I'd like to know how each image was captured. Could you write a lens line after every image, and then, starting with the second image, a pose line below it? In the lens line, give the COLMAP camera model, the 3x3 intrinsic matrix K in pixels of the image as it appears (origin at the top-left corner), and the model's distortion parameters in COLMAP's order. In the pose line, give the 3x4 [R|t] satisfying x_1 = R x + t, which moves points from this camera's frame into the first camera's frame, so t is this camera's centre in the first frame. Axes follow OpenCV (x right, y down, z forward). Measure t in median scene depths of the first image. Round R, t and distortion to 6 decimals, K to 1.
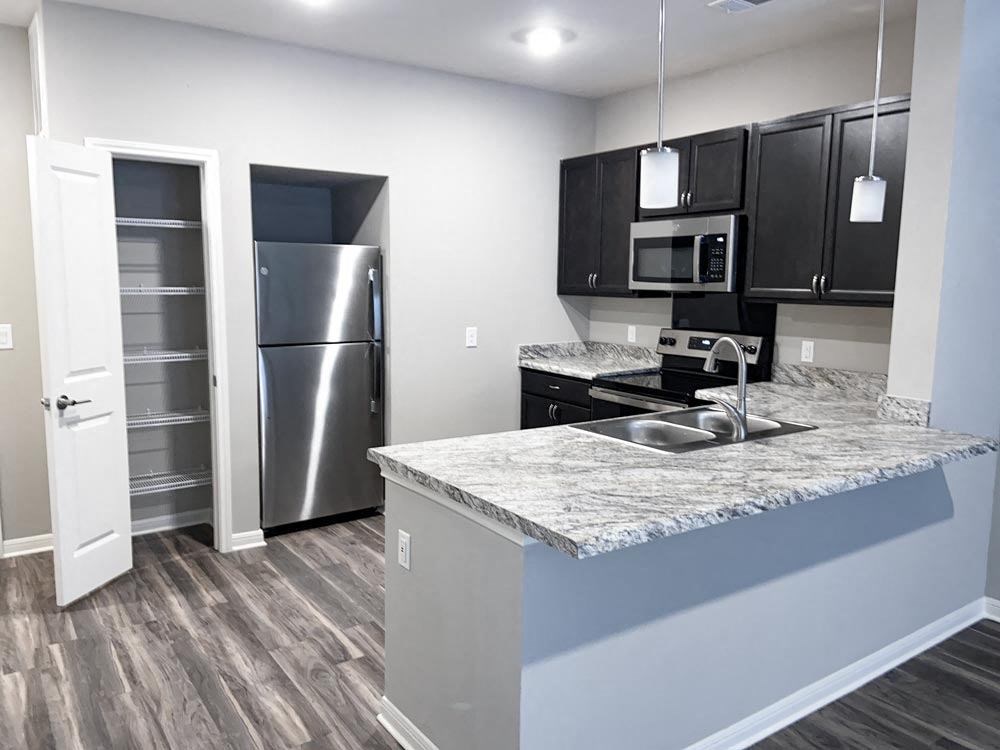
lens RADIAL K [[752.0, 0, 499.1], [0, 752.0, 376.5], [0, 0, 1]] dist [0.005240, -0.012692]
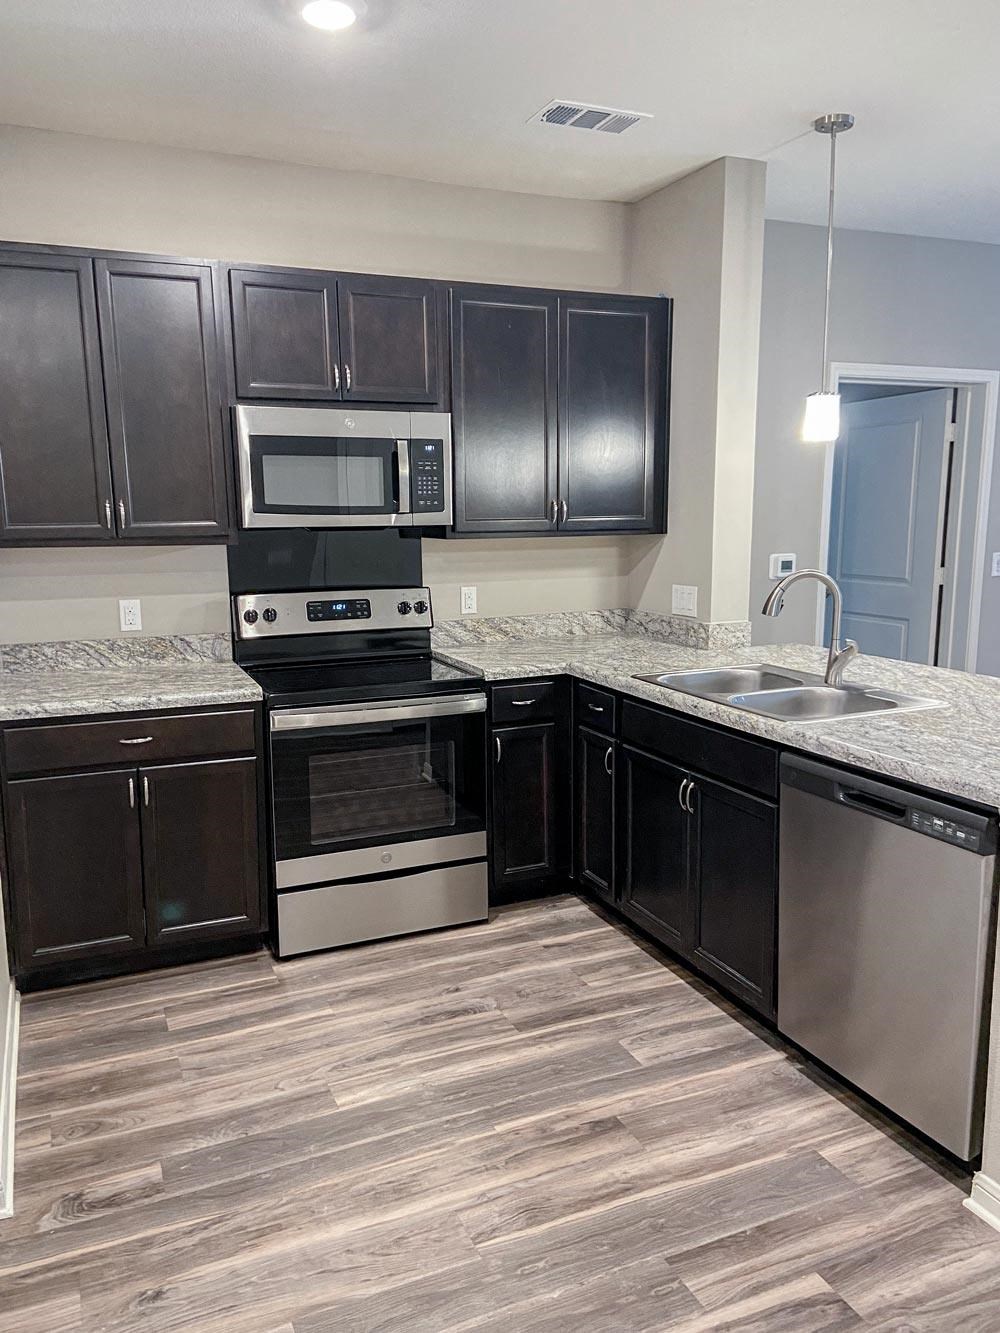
lens RADIAL K [[1002.4, 0, 499.4], [0, 1002.4, 665.2], [0, 0, 1]] dist [0.005240, -0.012692]
pose [[0.186247, -0.166726, 0.968253, -0.597988], [0.142114, 0.979704, 0.141361, -0.109333], [-0.972170, 0.111275, 0.206161, 0.773752]]
